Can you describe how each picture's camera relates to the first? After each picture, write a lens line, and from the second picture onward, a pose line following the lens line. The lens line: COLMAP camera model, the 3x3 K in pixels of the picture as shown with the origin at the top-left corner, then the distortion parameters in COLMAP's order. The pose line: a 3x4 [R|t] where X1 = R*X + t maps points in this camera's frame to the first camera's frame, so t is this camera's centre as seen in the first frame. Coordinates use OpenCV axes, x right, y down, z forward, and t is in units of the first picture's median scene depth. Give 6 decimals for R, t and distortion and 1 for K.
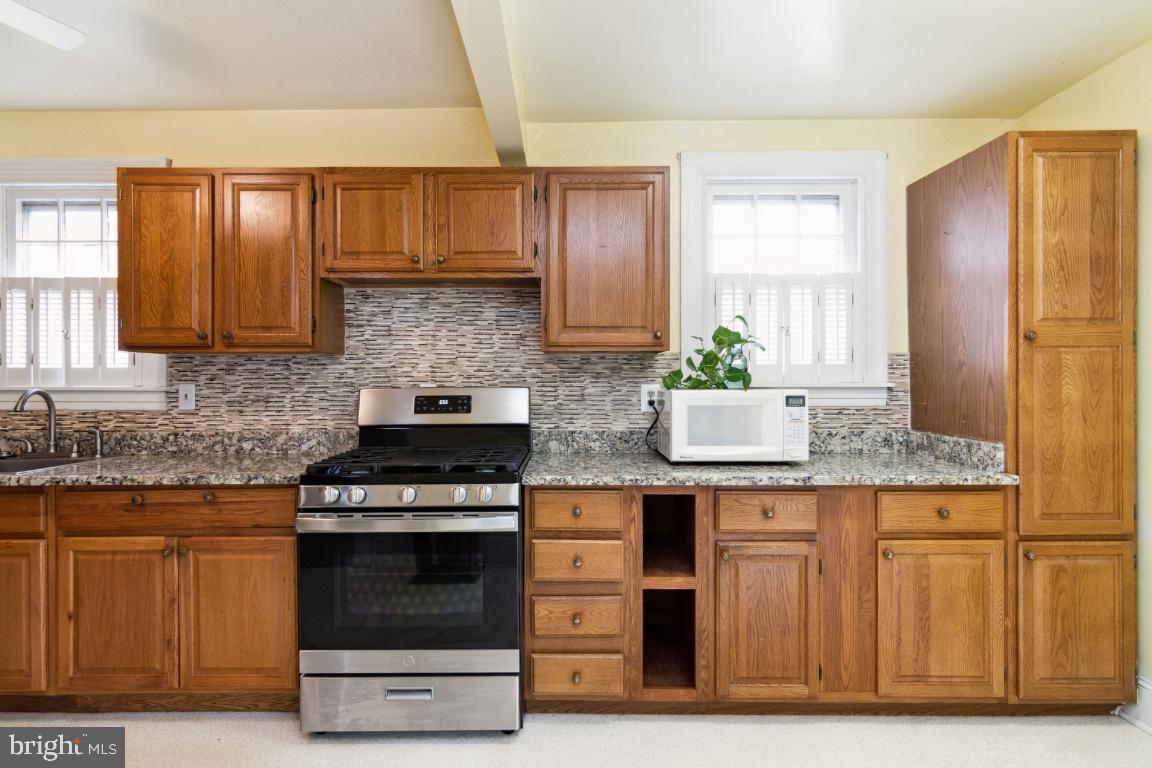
lens RADIAL K [[586.8, 0, 558.7], [0, 586.8, 382.7], [0, 0, 1]] dist [0.002885, -0.000508]
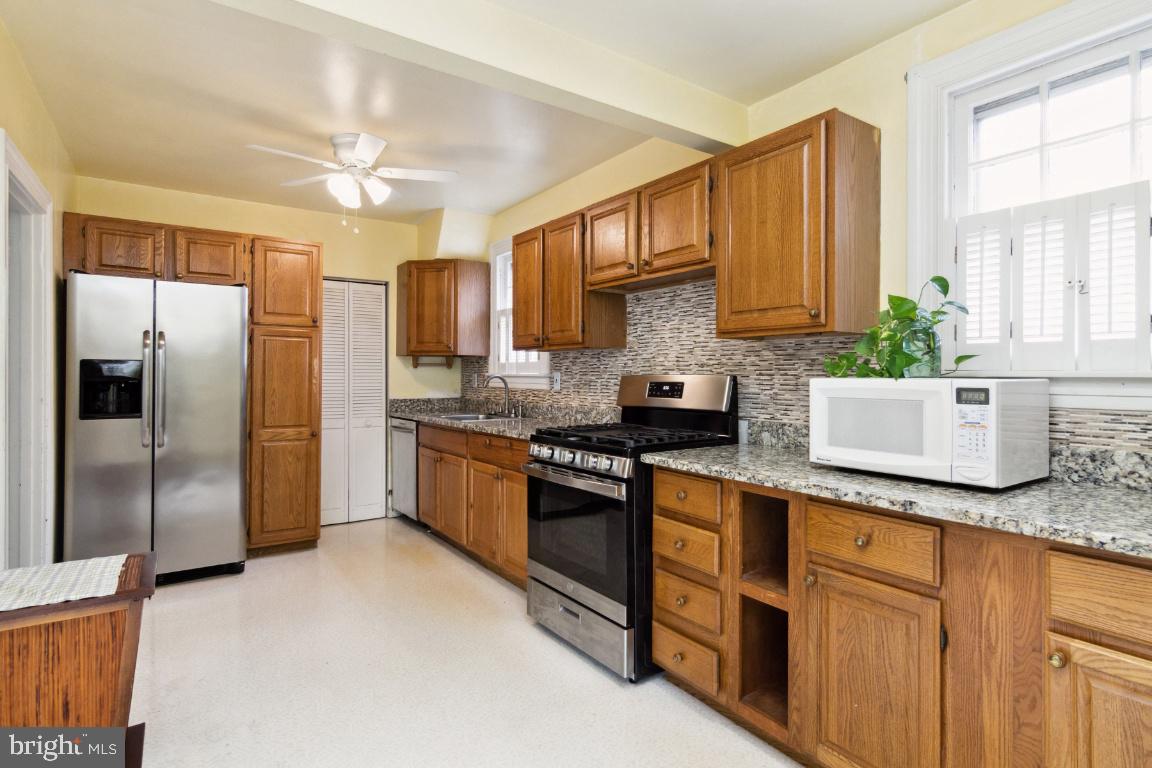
lens RADIAL K [[586.8, 0, 572.9], [0, 586.8, 371.8], [0, 0, 1]] dist [0.002885, -0.000508]
pose [[0.570505, -0.000481, -0.821294, 0.683024], [-0.006295, 0.999968, -0.004958, 0.009660], [0.821270, 0.007998, 0.570483, 0.234099]]
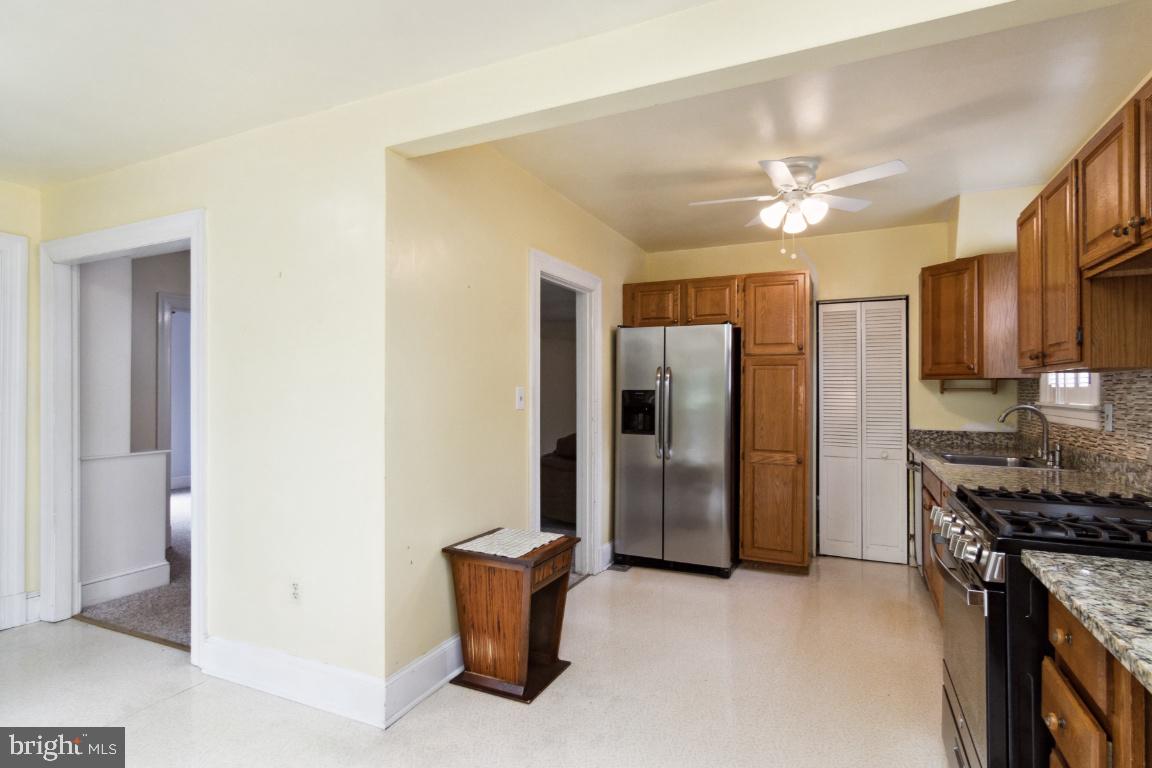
lens RADIAL K [[586.8, 0, 578.6], [0, 586.8, 384.3], [0, 0, 1]] dist [0.002885, -0.000508]
pose [[-0.419038, -0.008813, -0.907926, 0.678769], [-0.003899, 0.999961, -0.007907, -0.021194], [0.907960, 0.000227, -0.419056, 0.725351]]
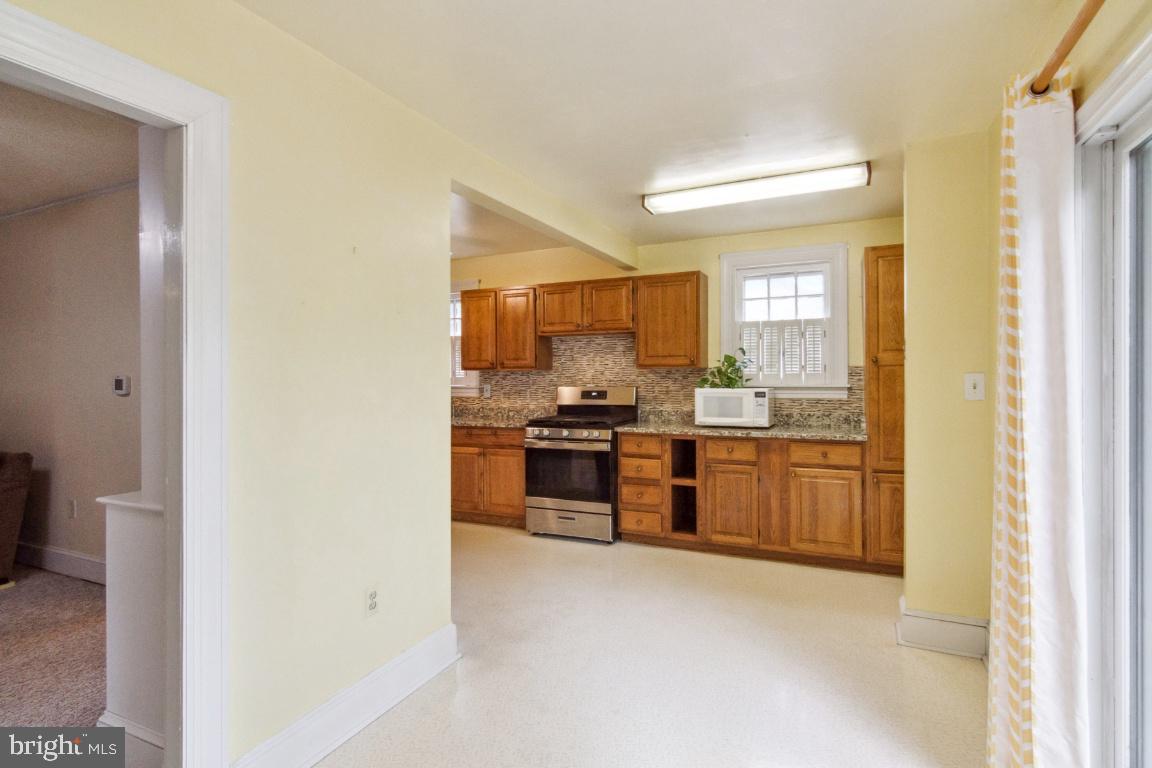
lens RADIAL K [[586.8, 0, 566.3], [0, 586.8, 380.9], [0, 0, 1]] dist [0.002885, -0.000508]
pose [[0.901904, -0.001454, -0.431934, 0.641844], [0.004141, 0.999977, 0.005280, -0.024653], [0.431917, -0.006551, 0.901890, -0.936309]]
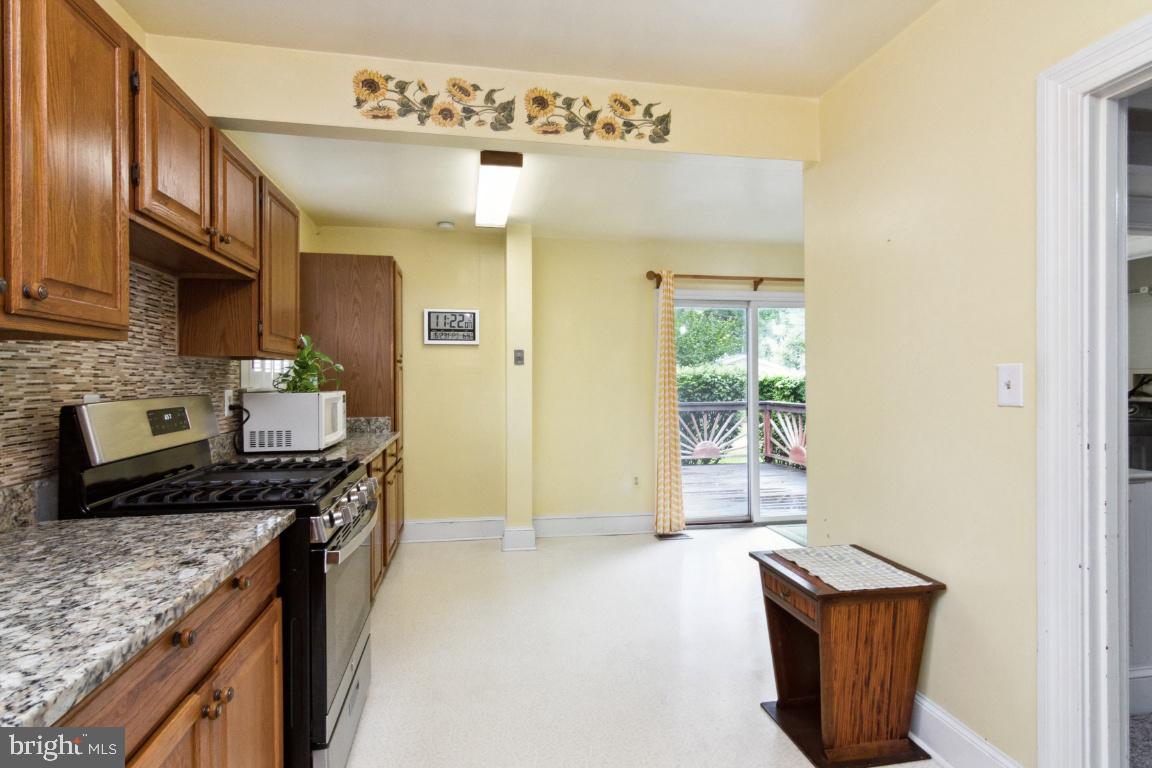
lens RADIAL K [[586.8, 0, 573.3], [0, 586.8, 381.7], [0, 0, 1]] dist [0.002885, -0.000508]
pose [[-0.185911, -0.001404, 0.982566, -1.122098], [0.008769, 0.999957, 0.003088, -0.010551], [-0.982527, 0.009191, -0.185891, 0.692120]]
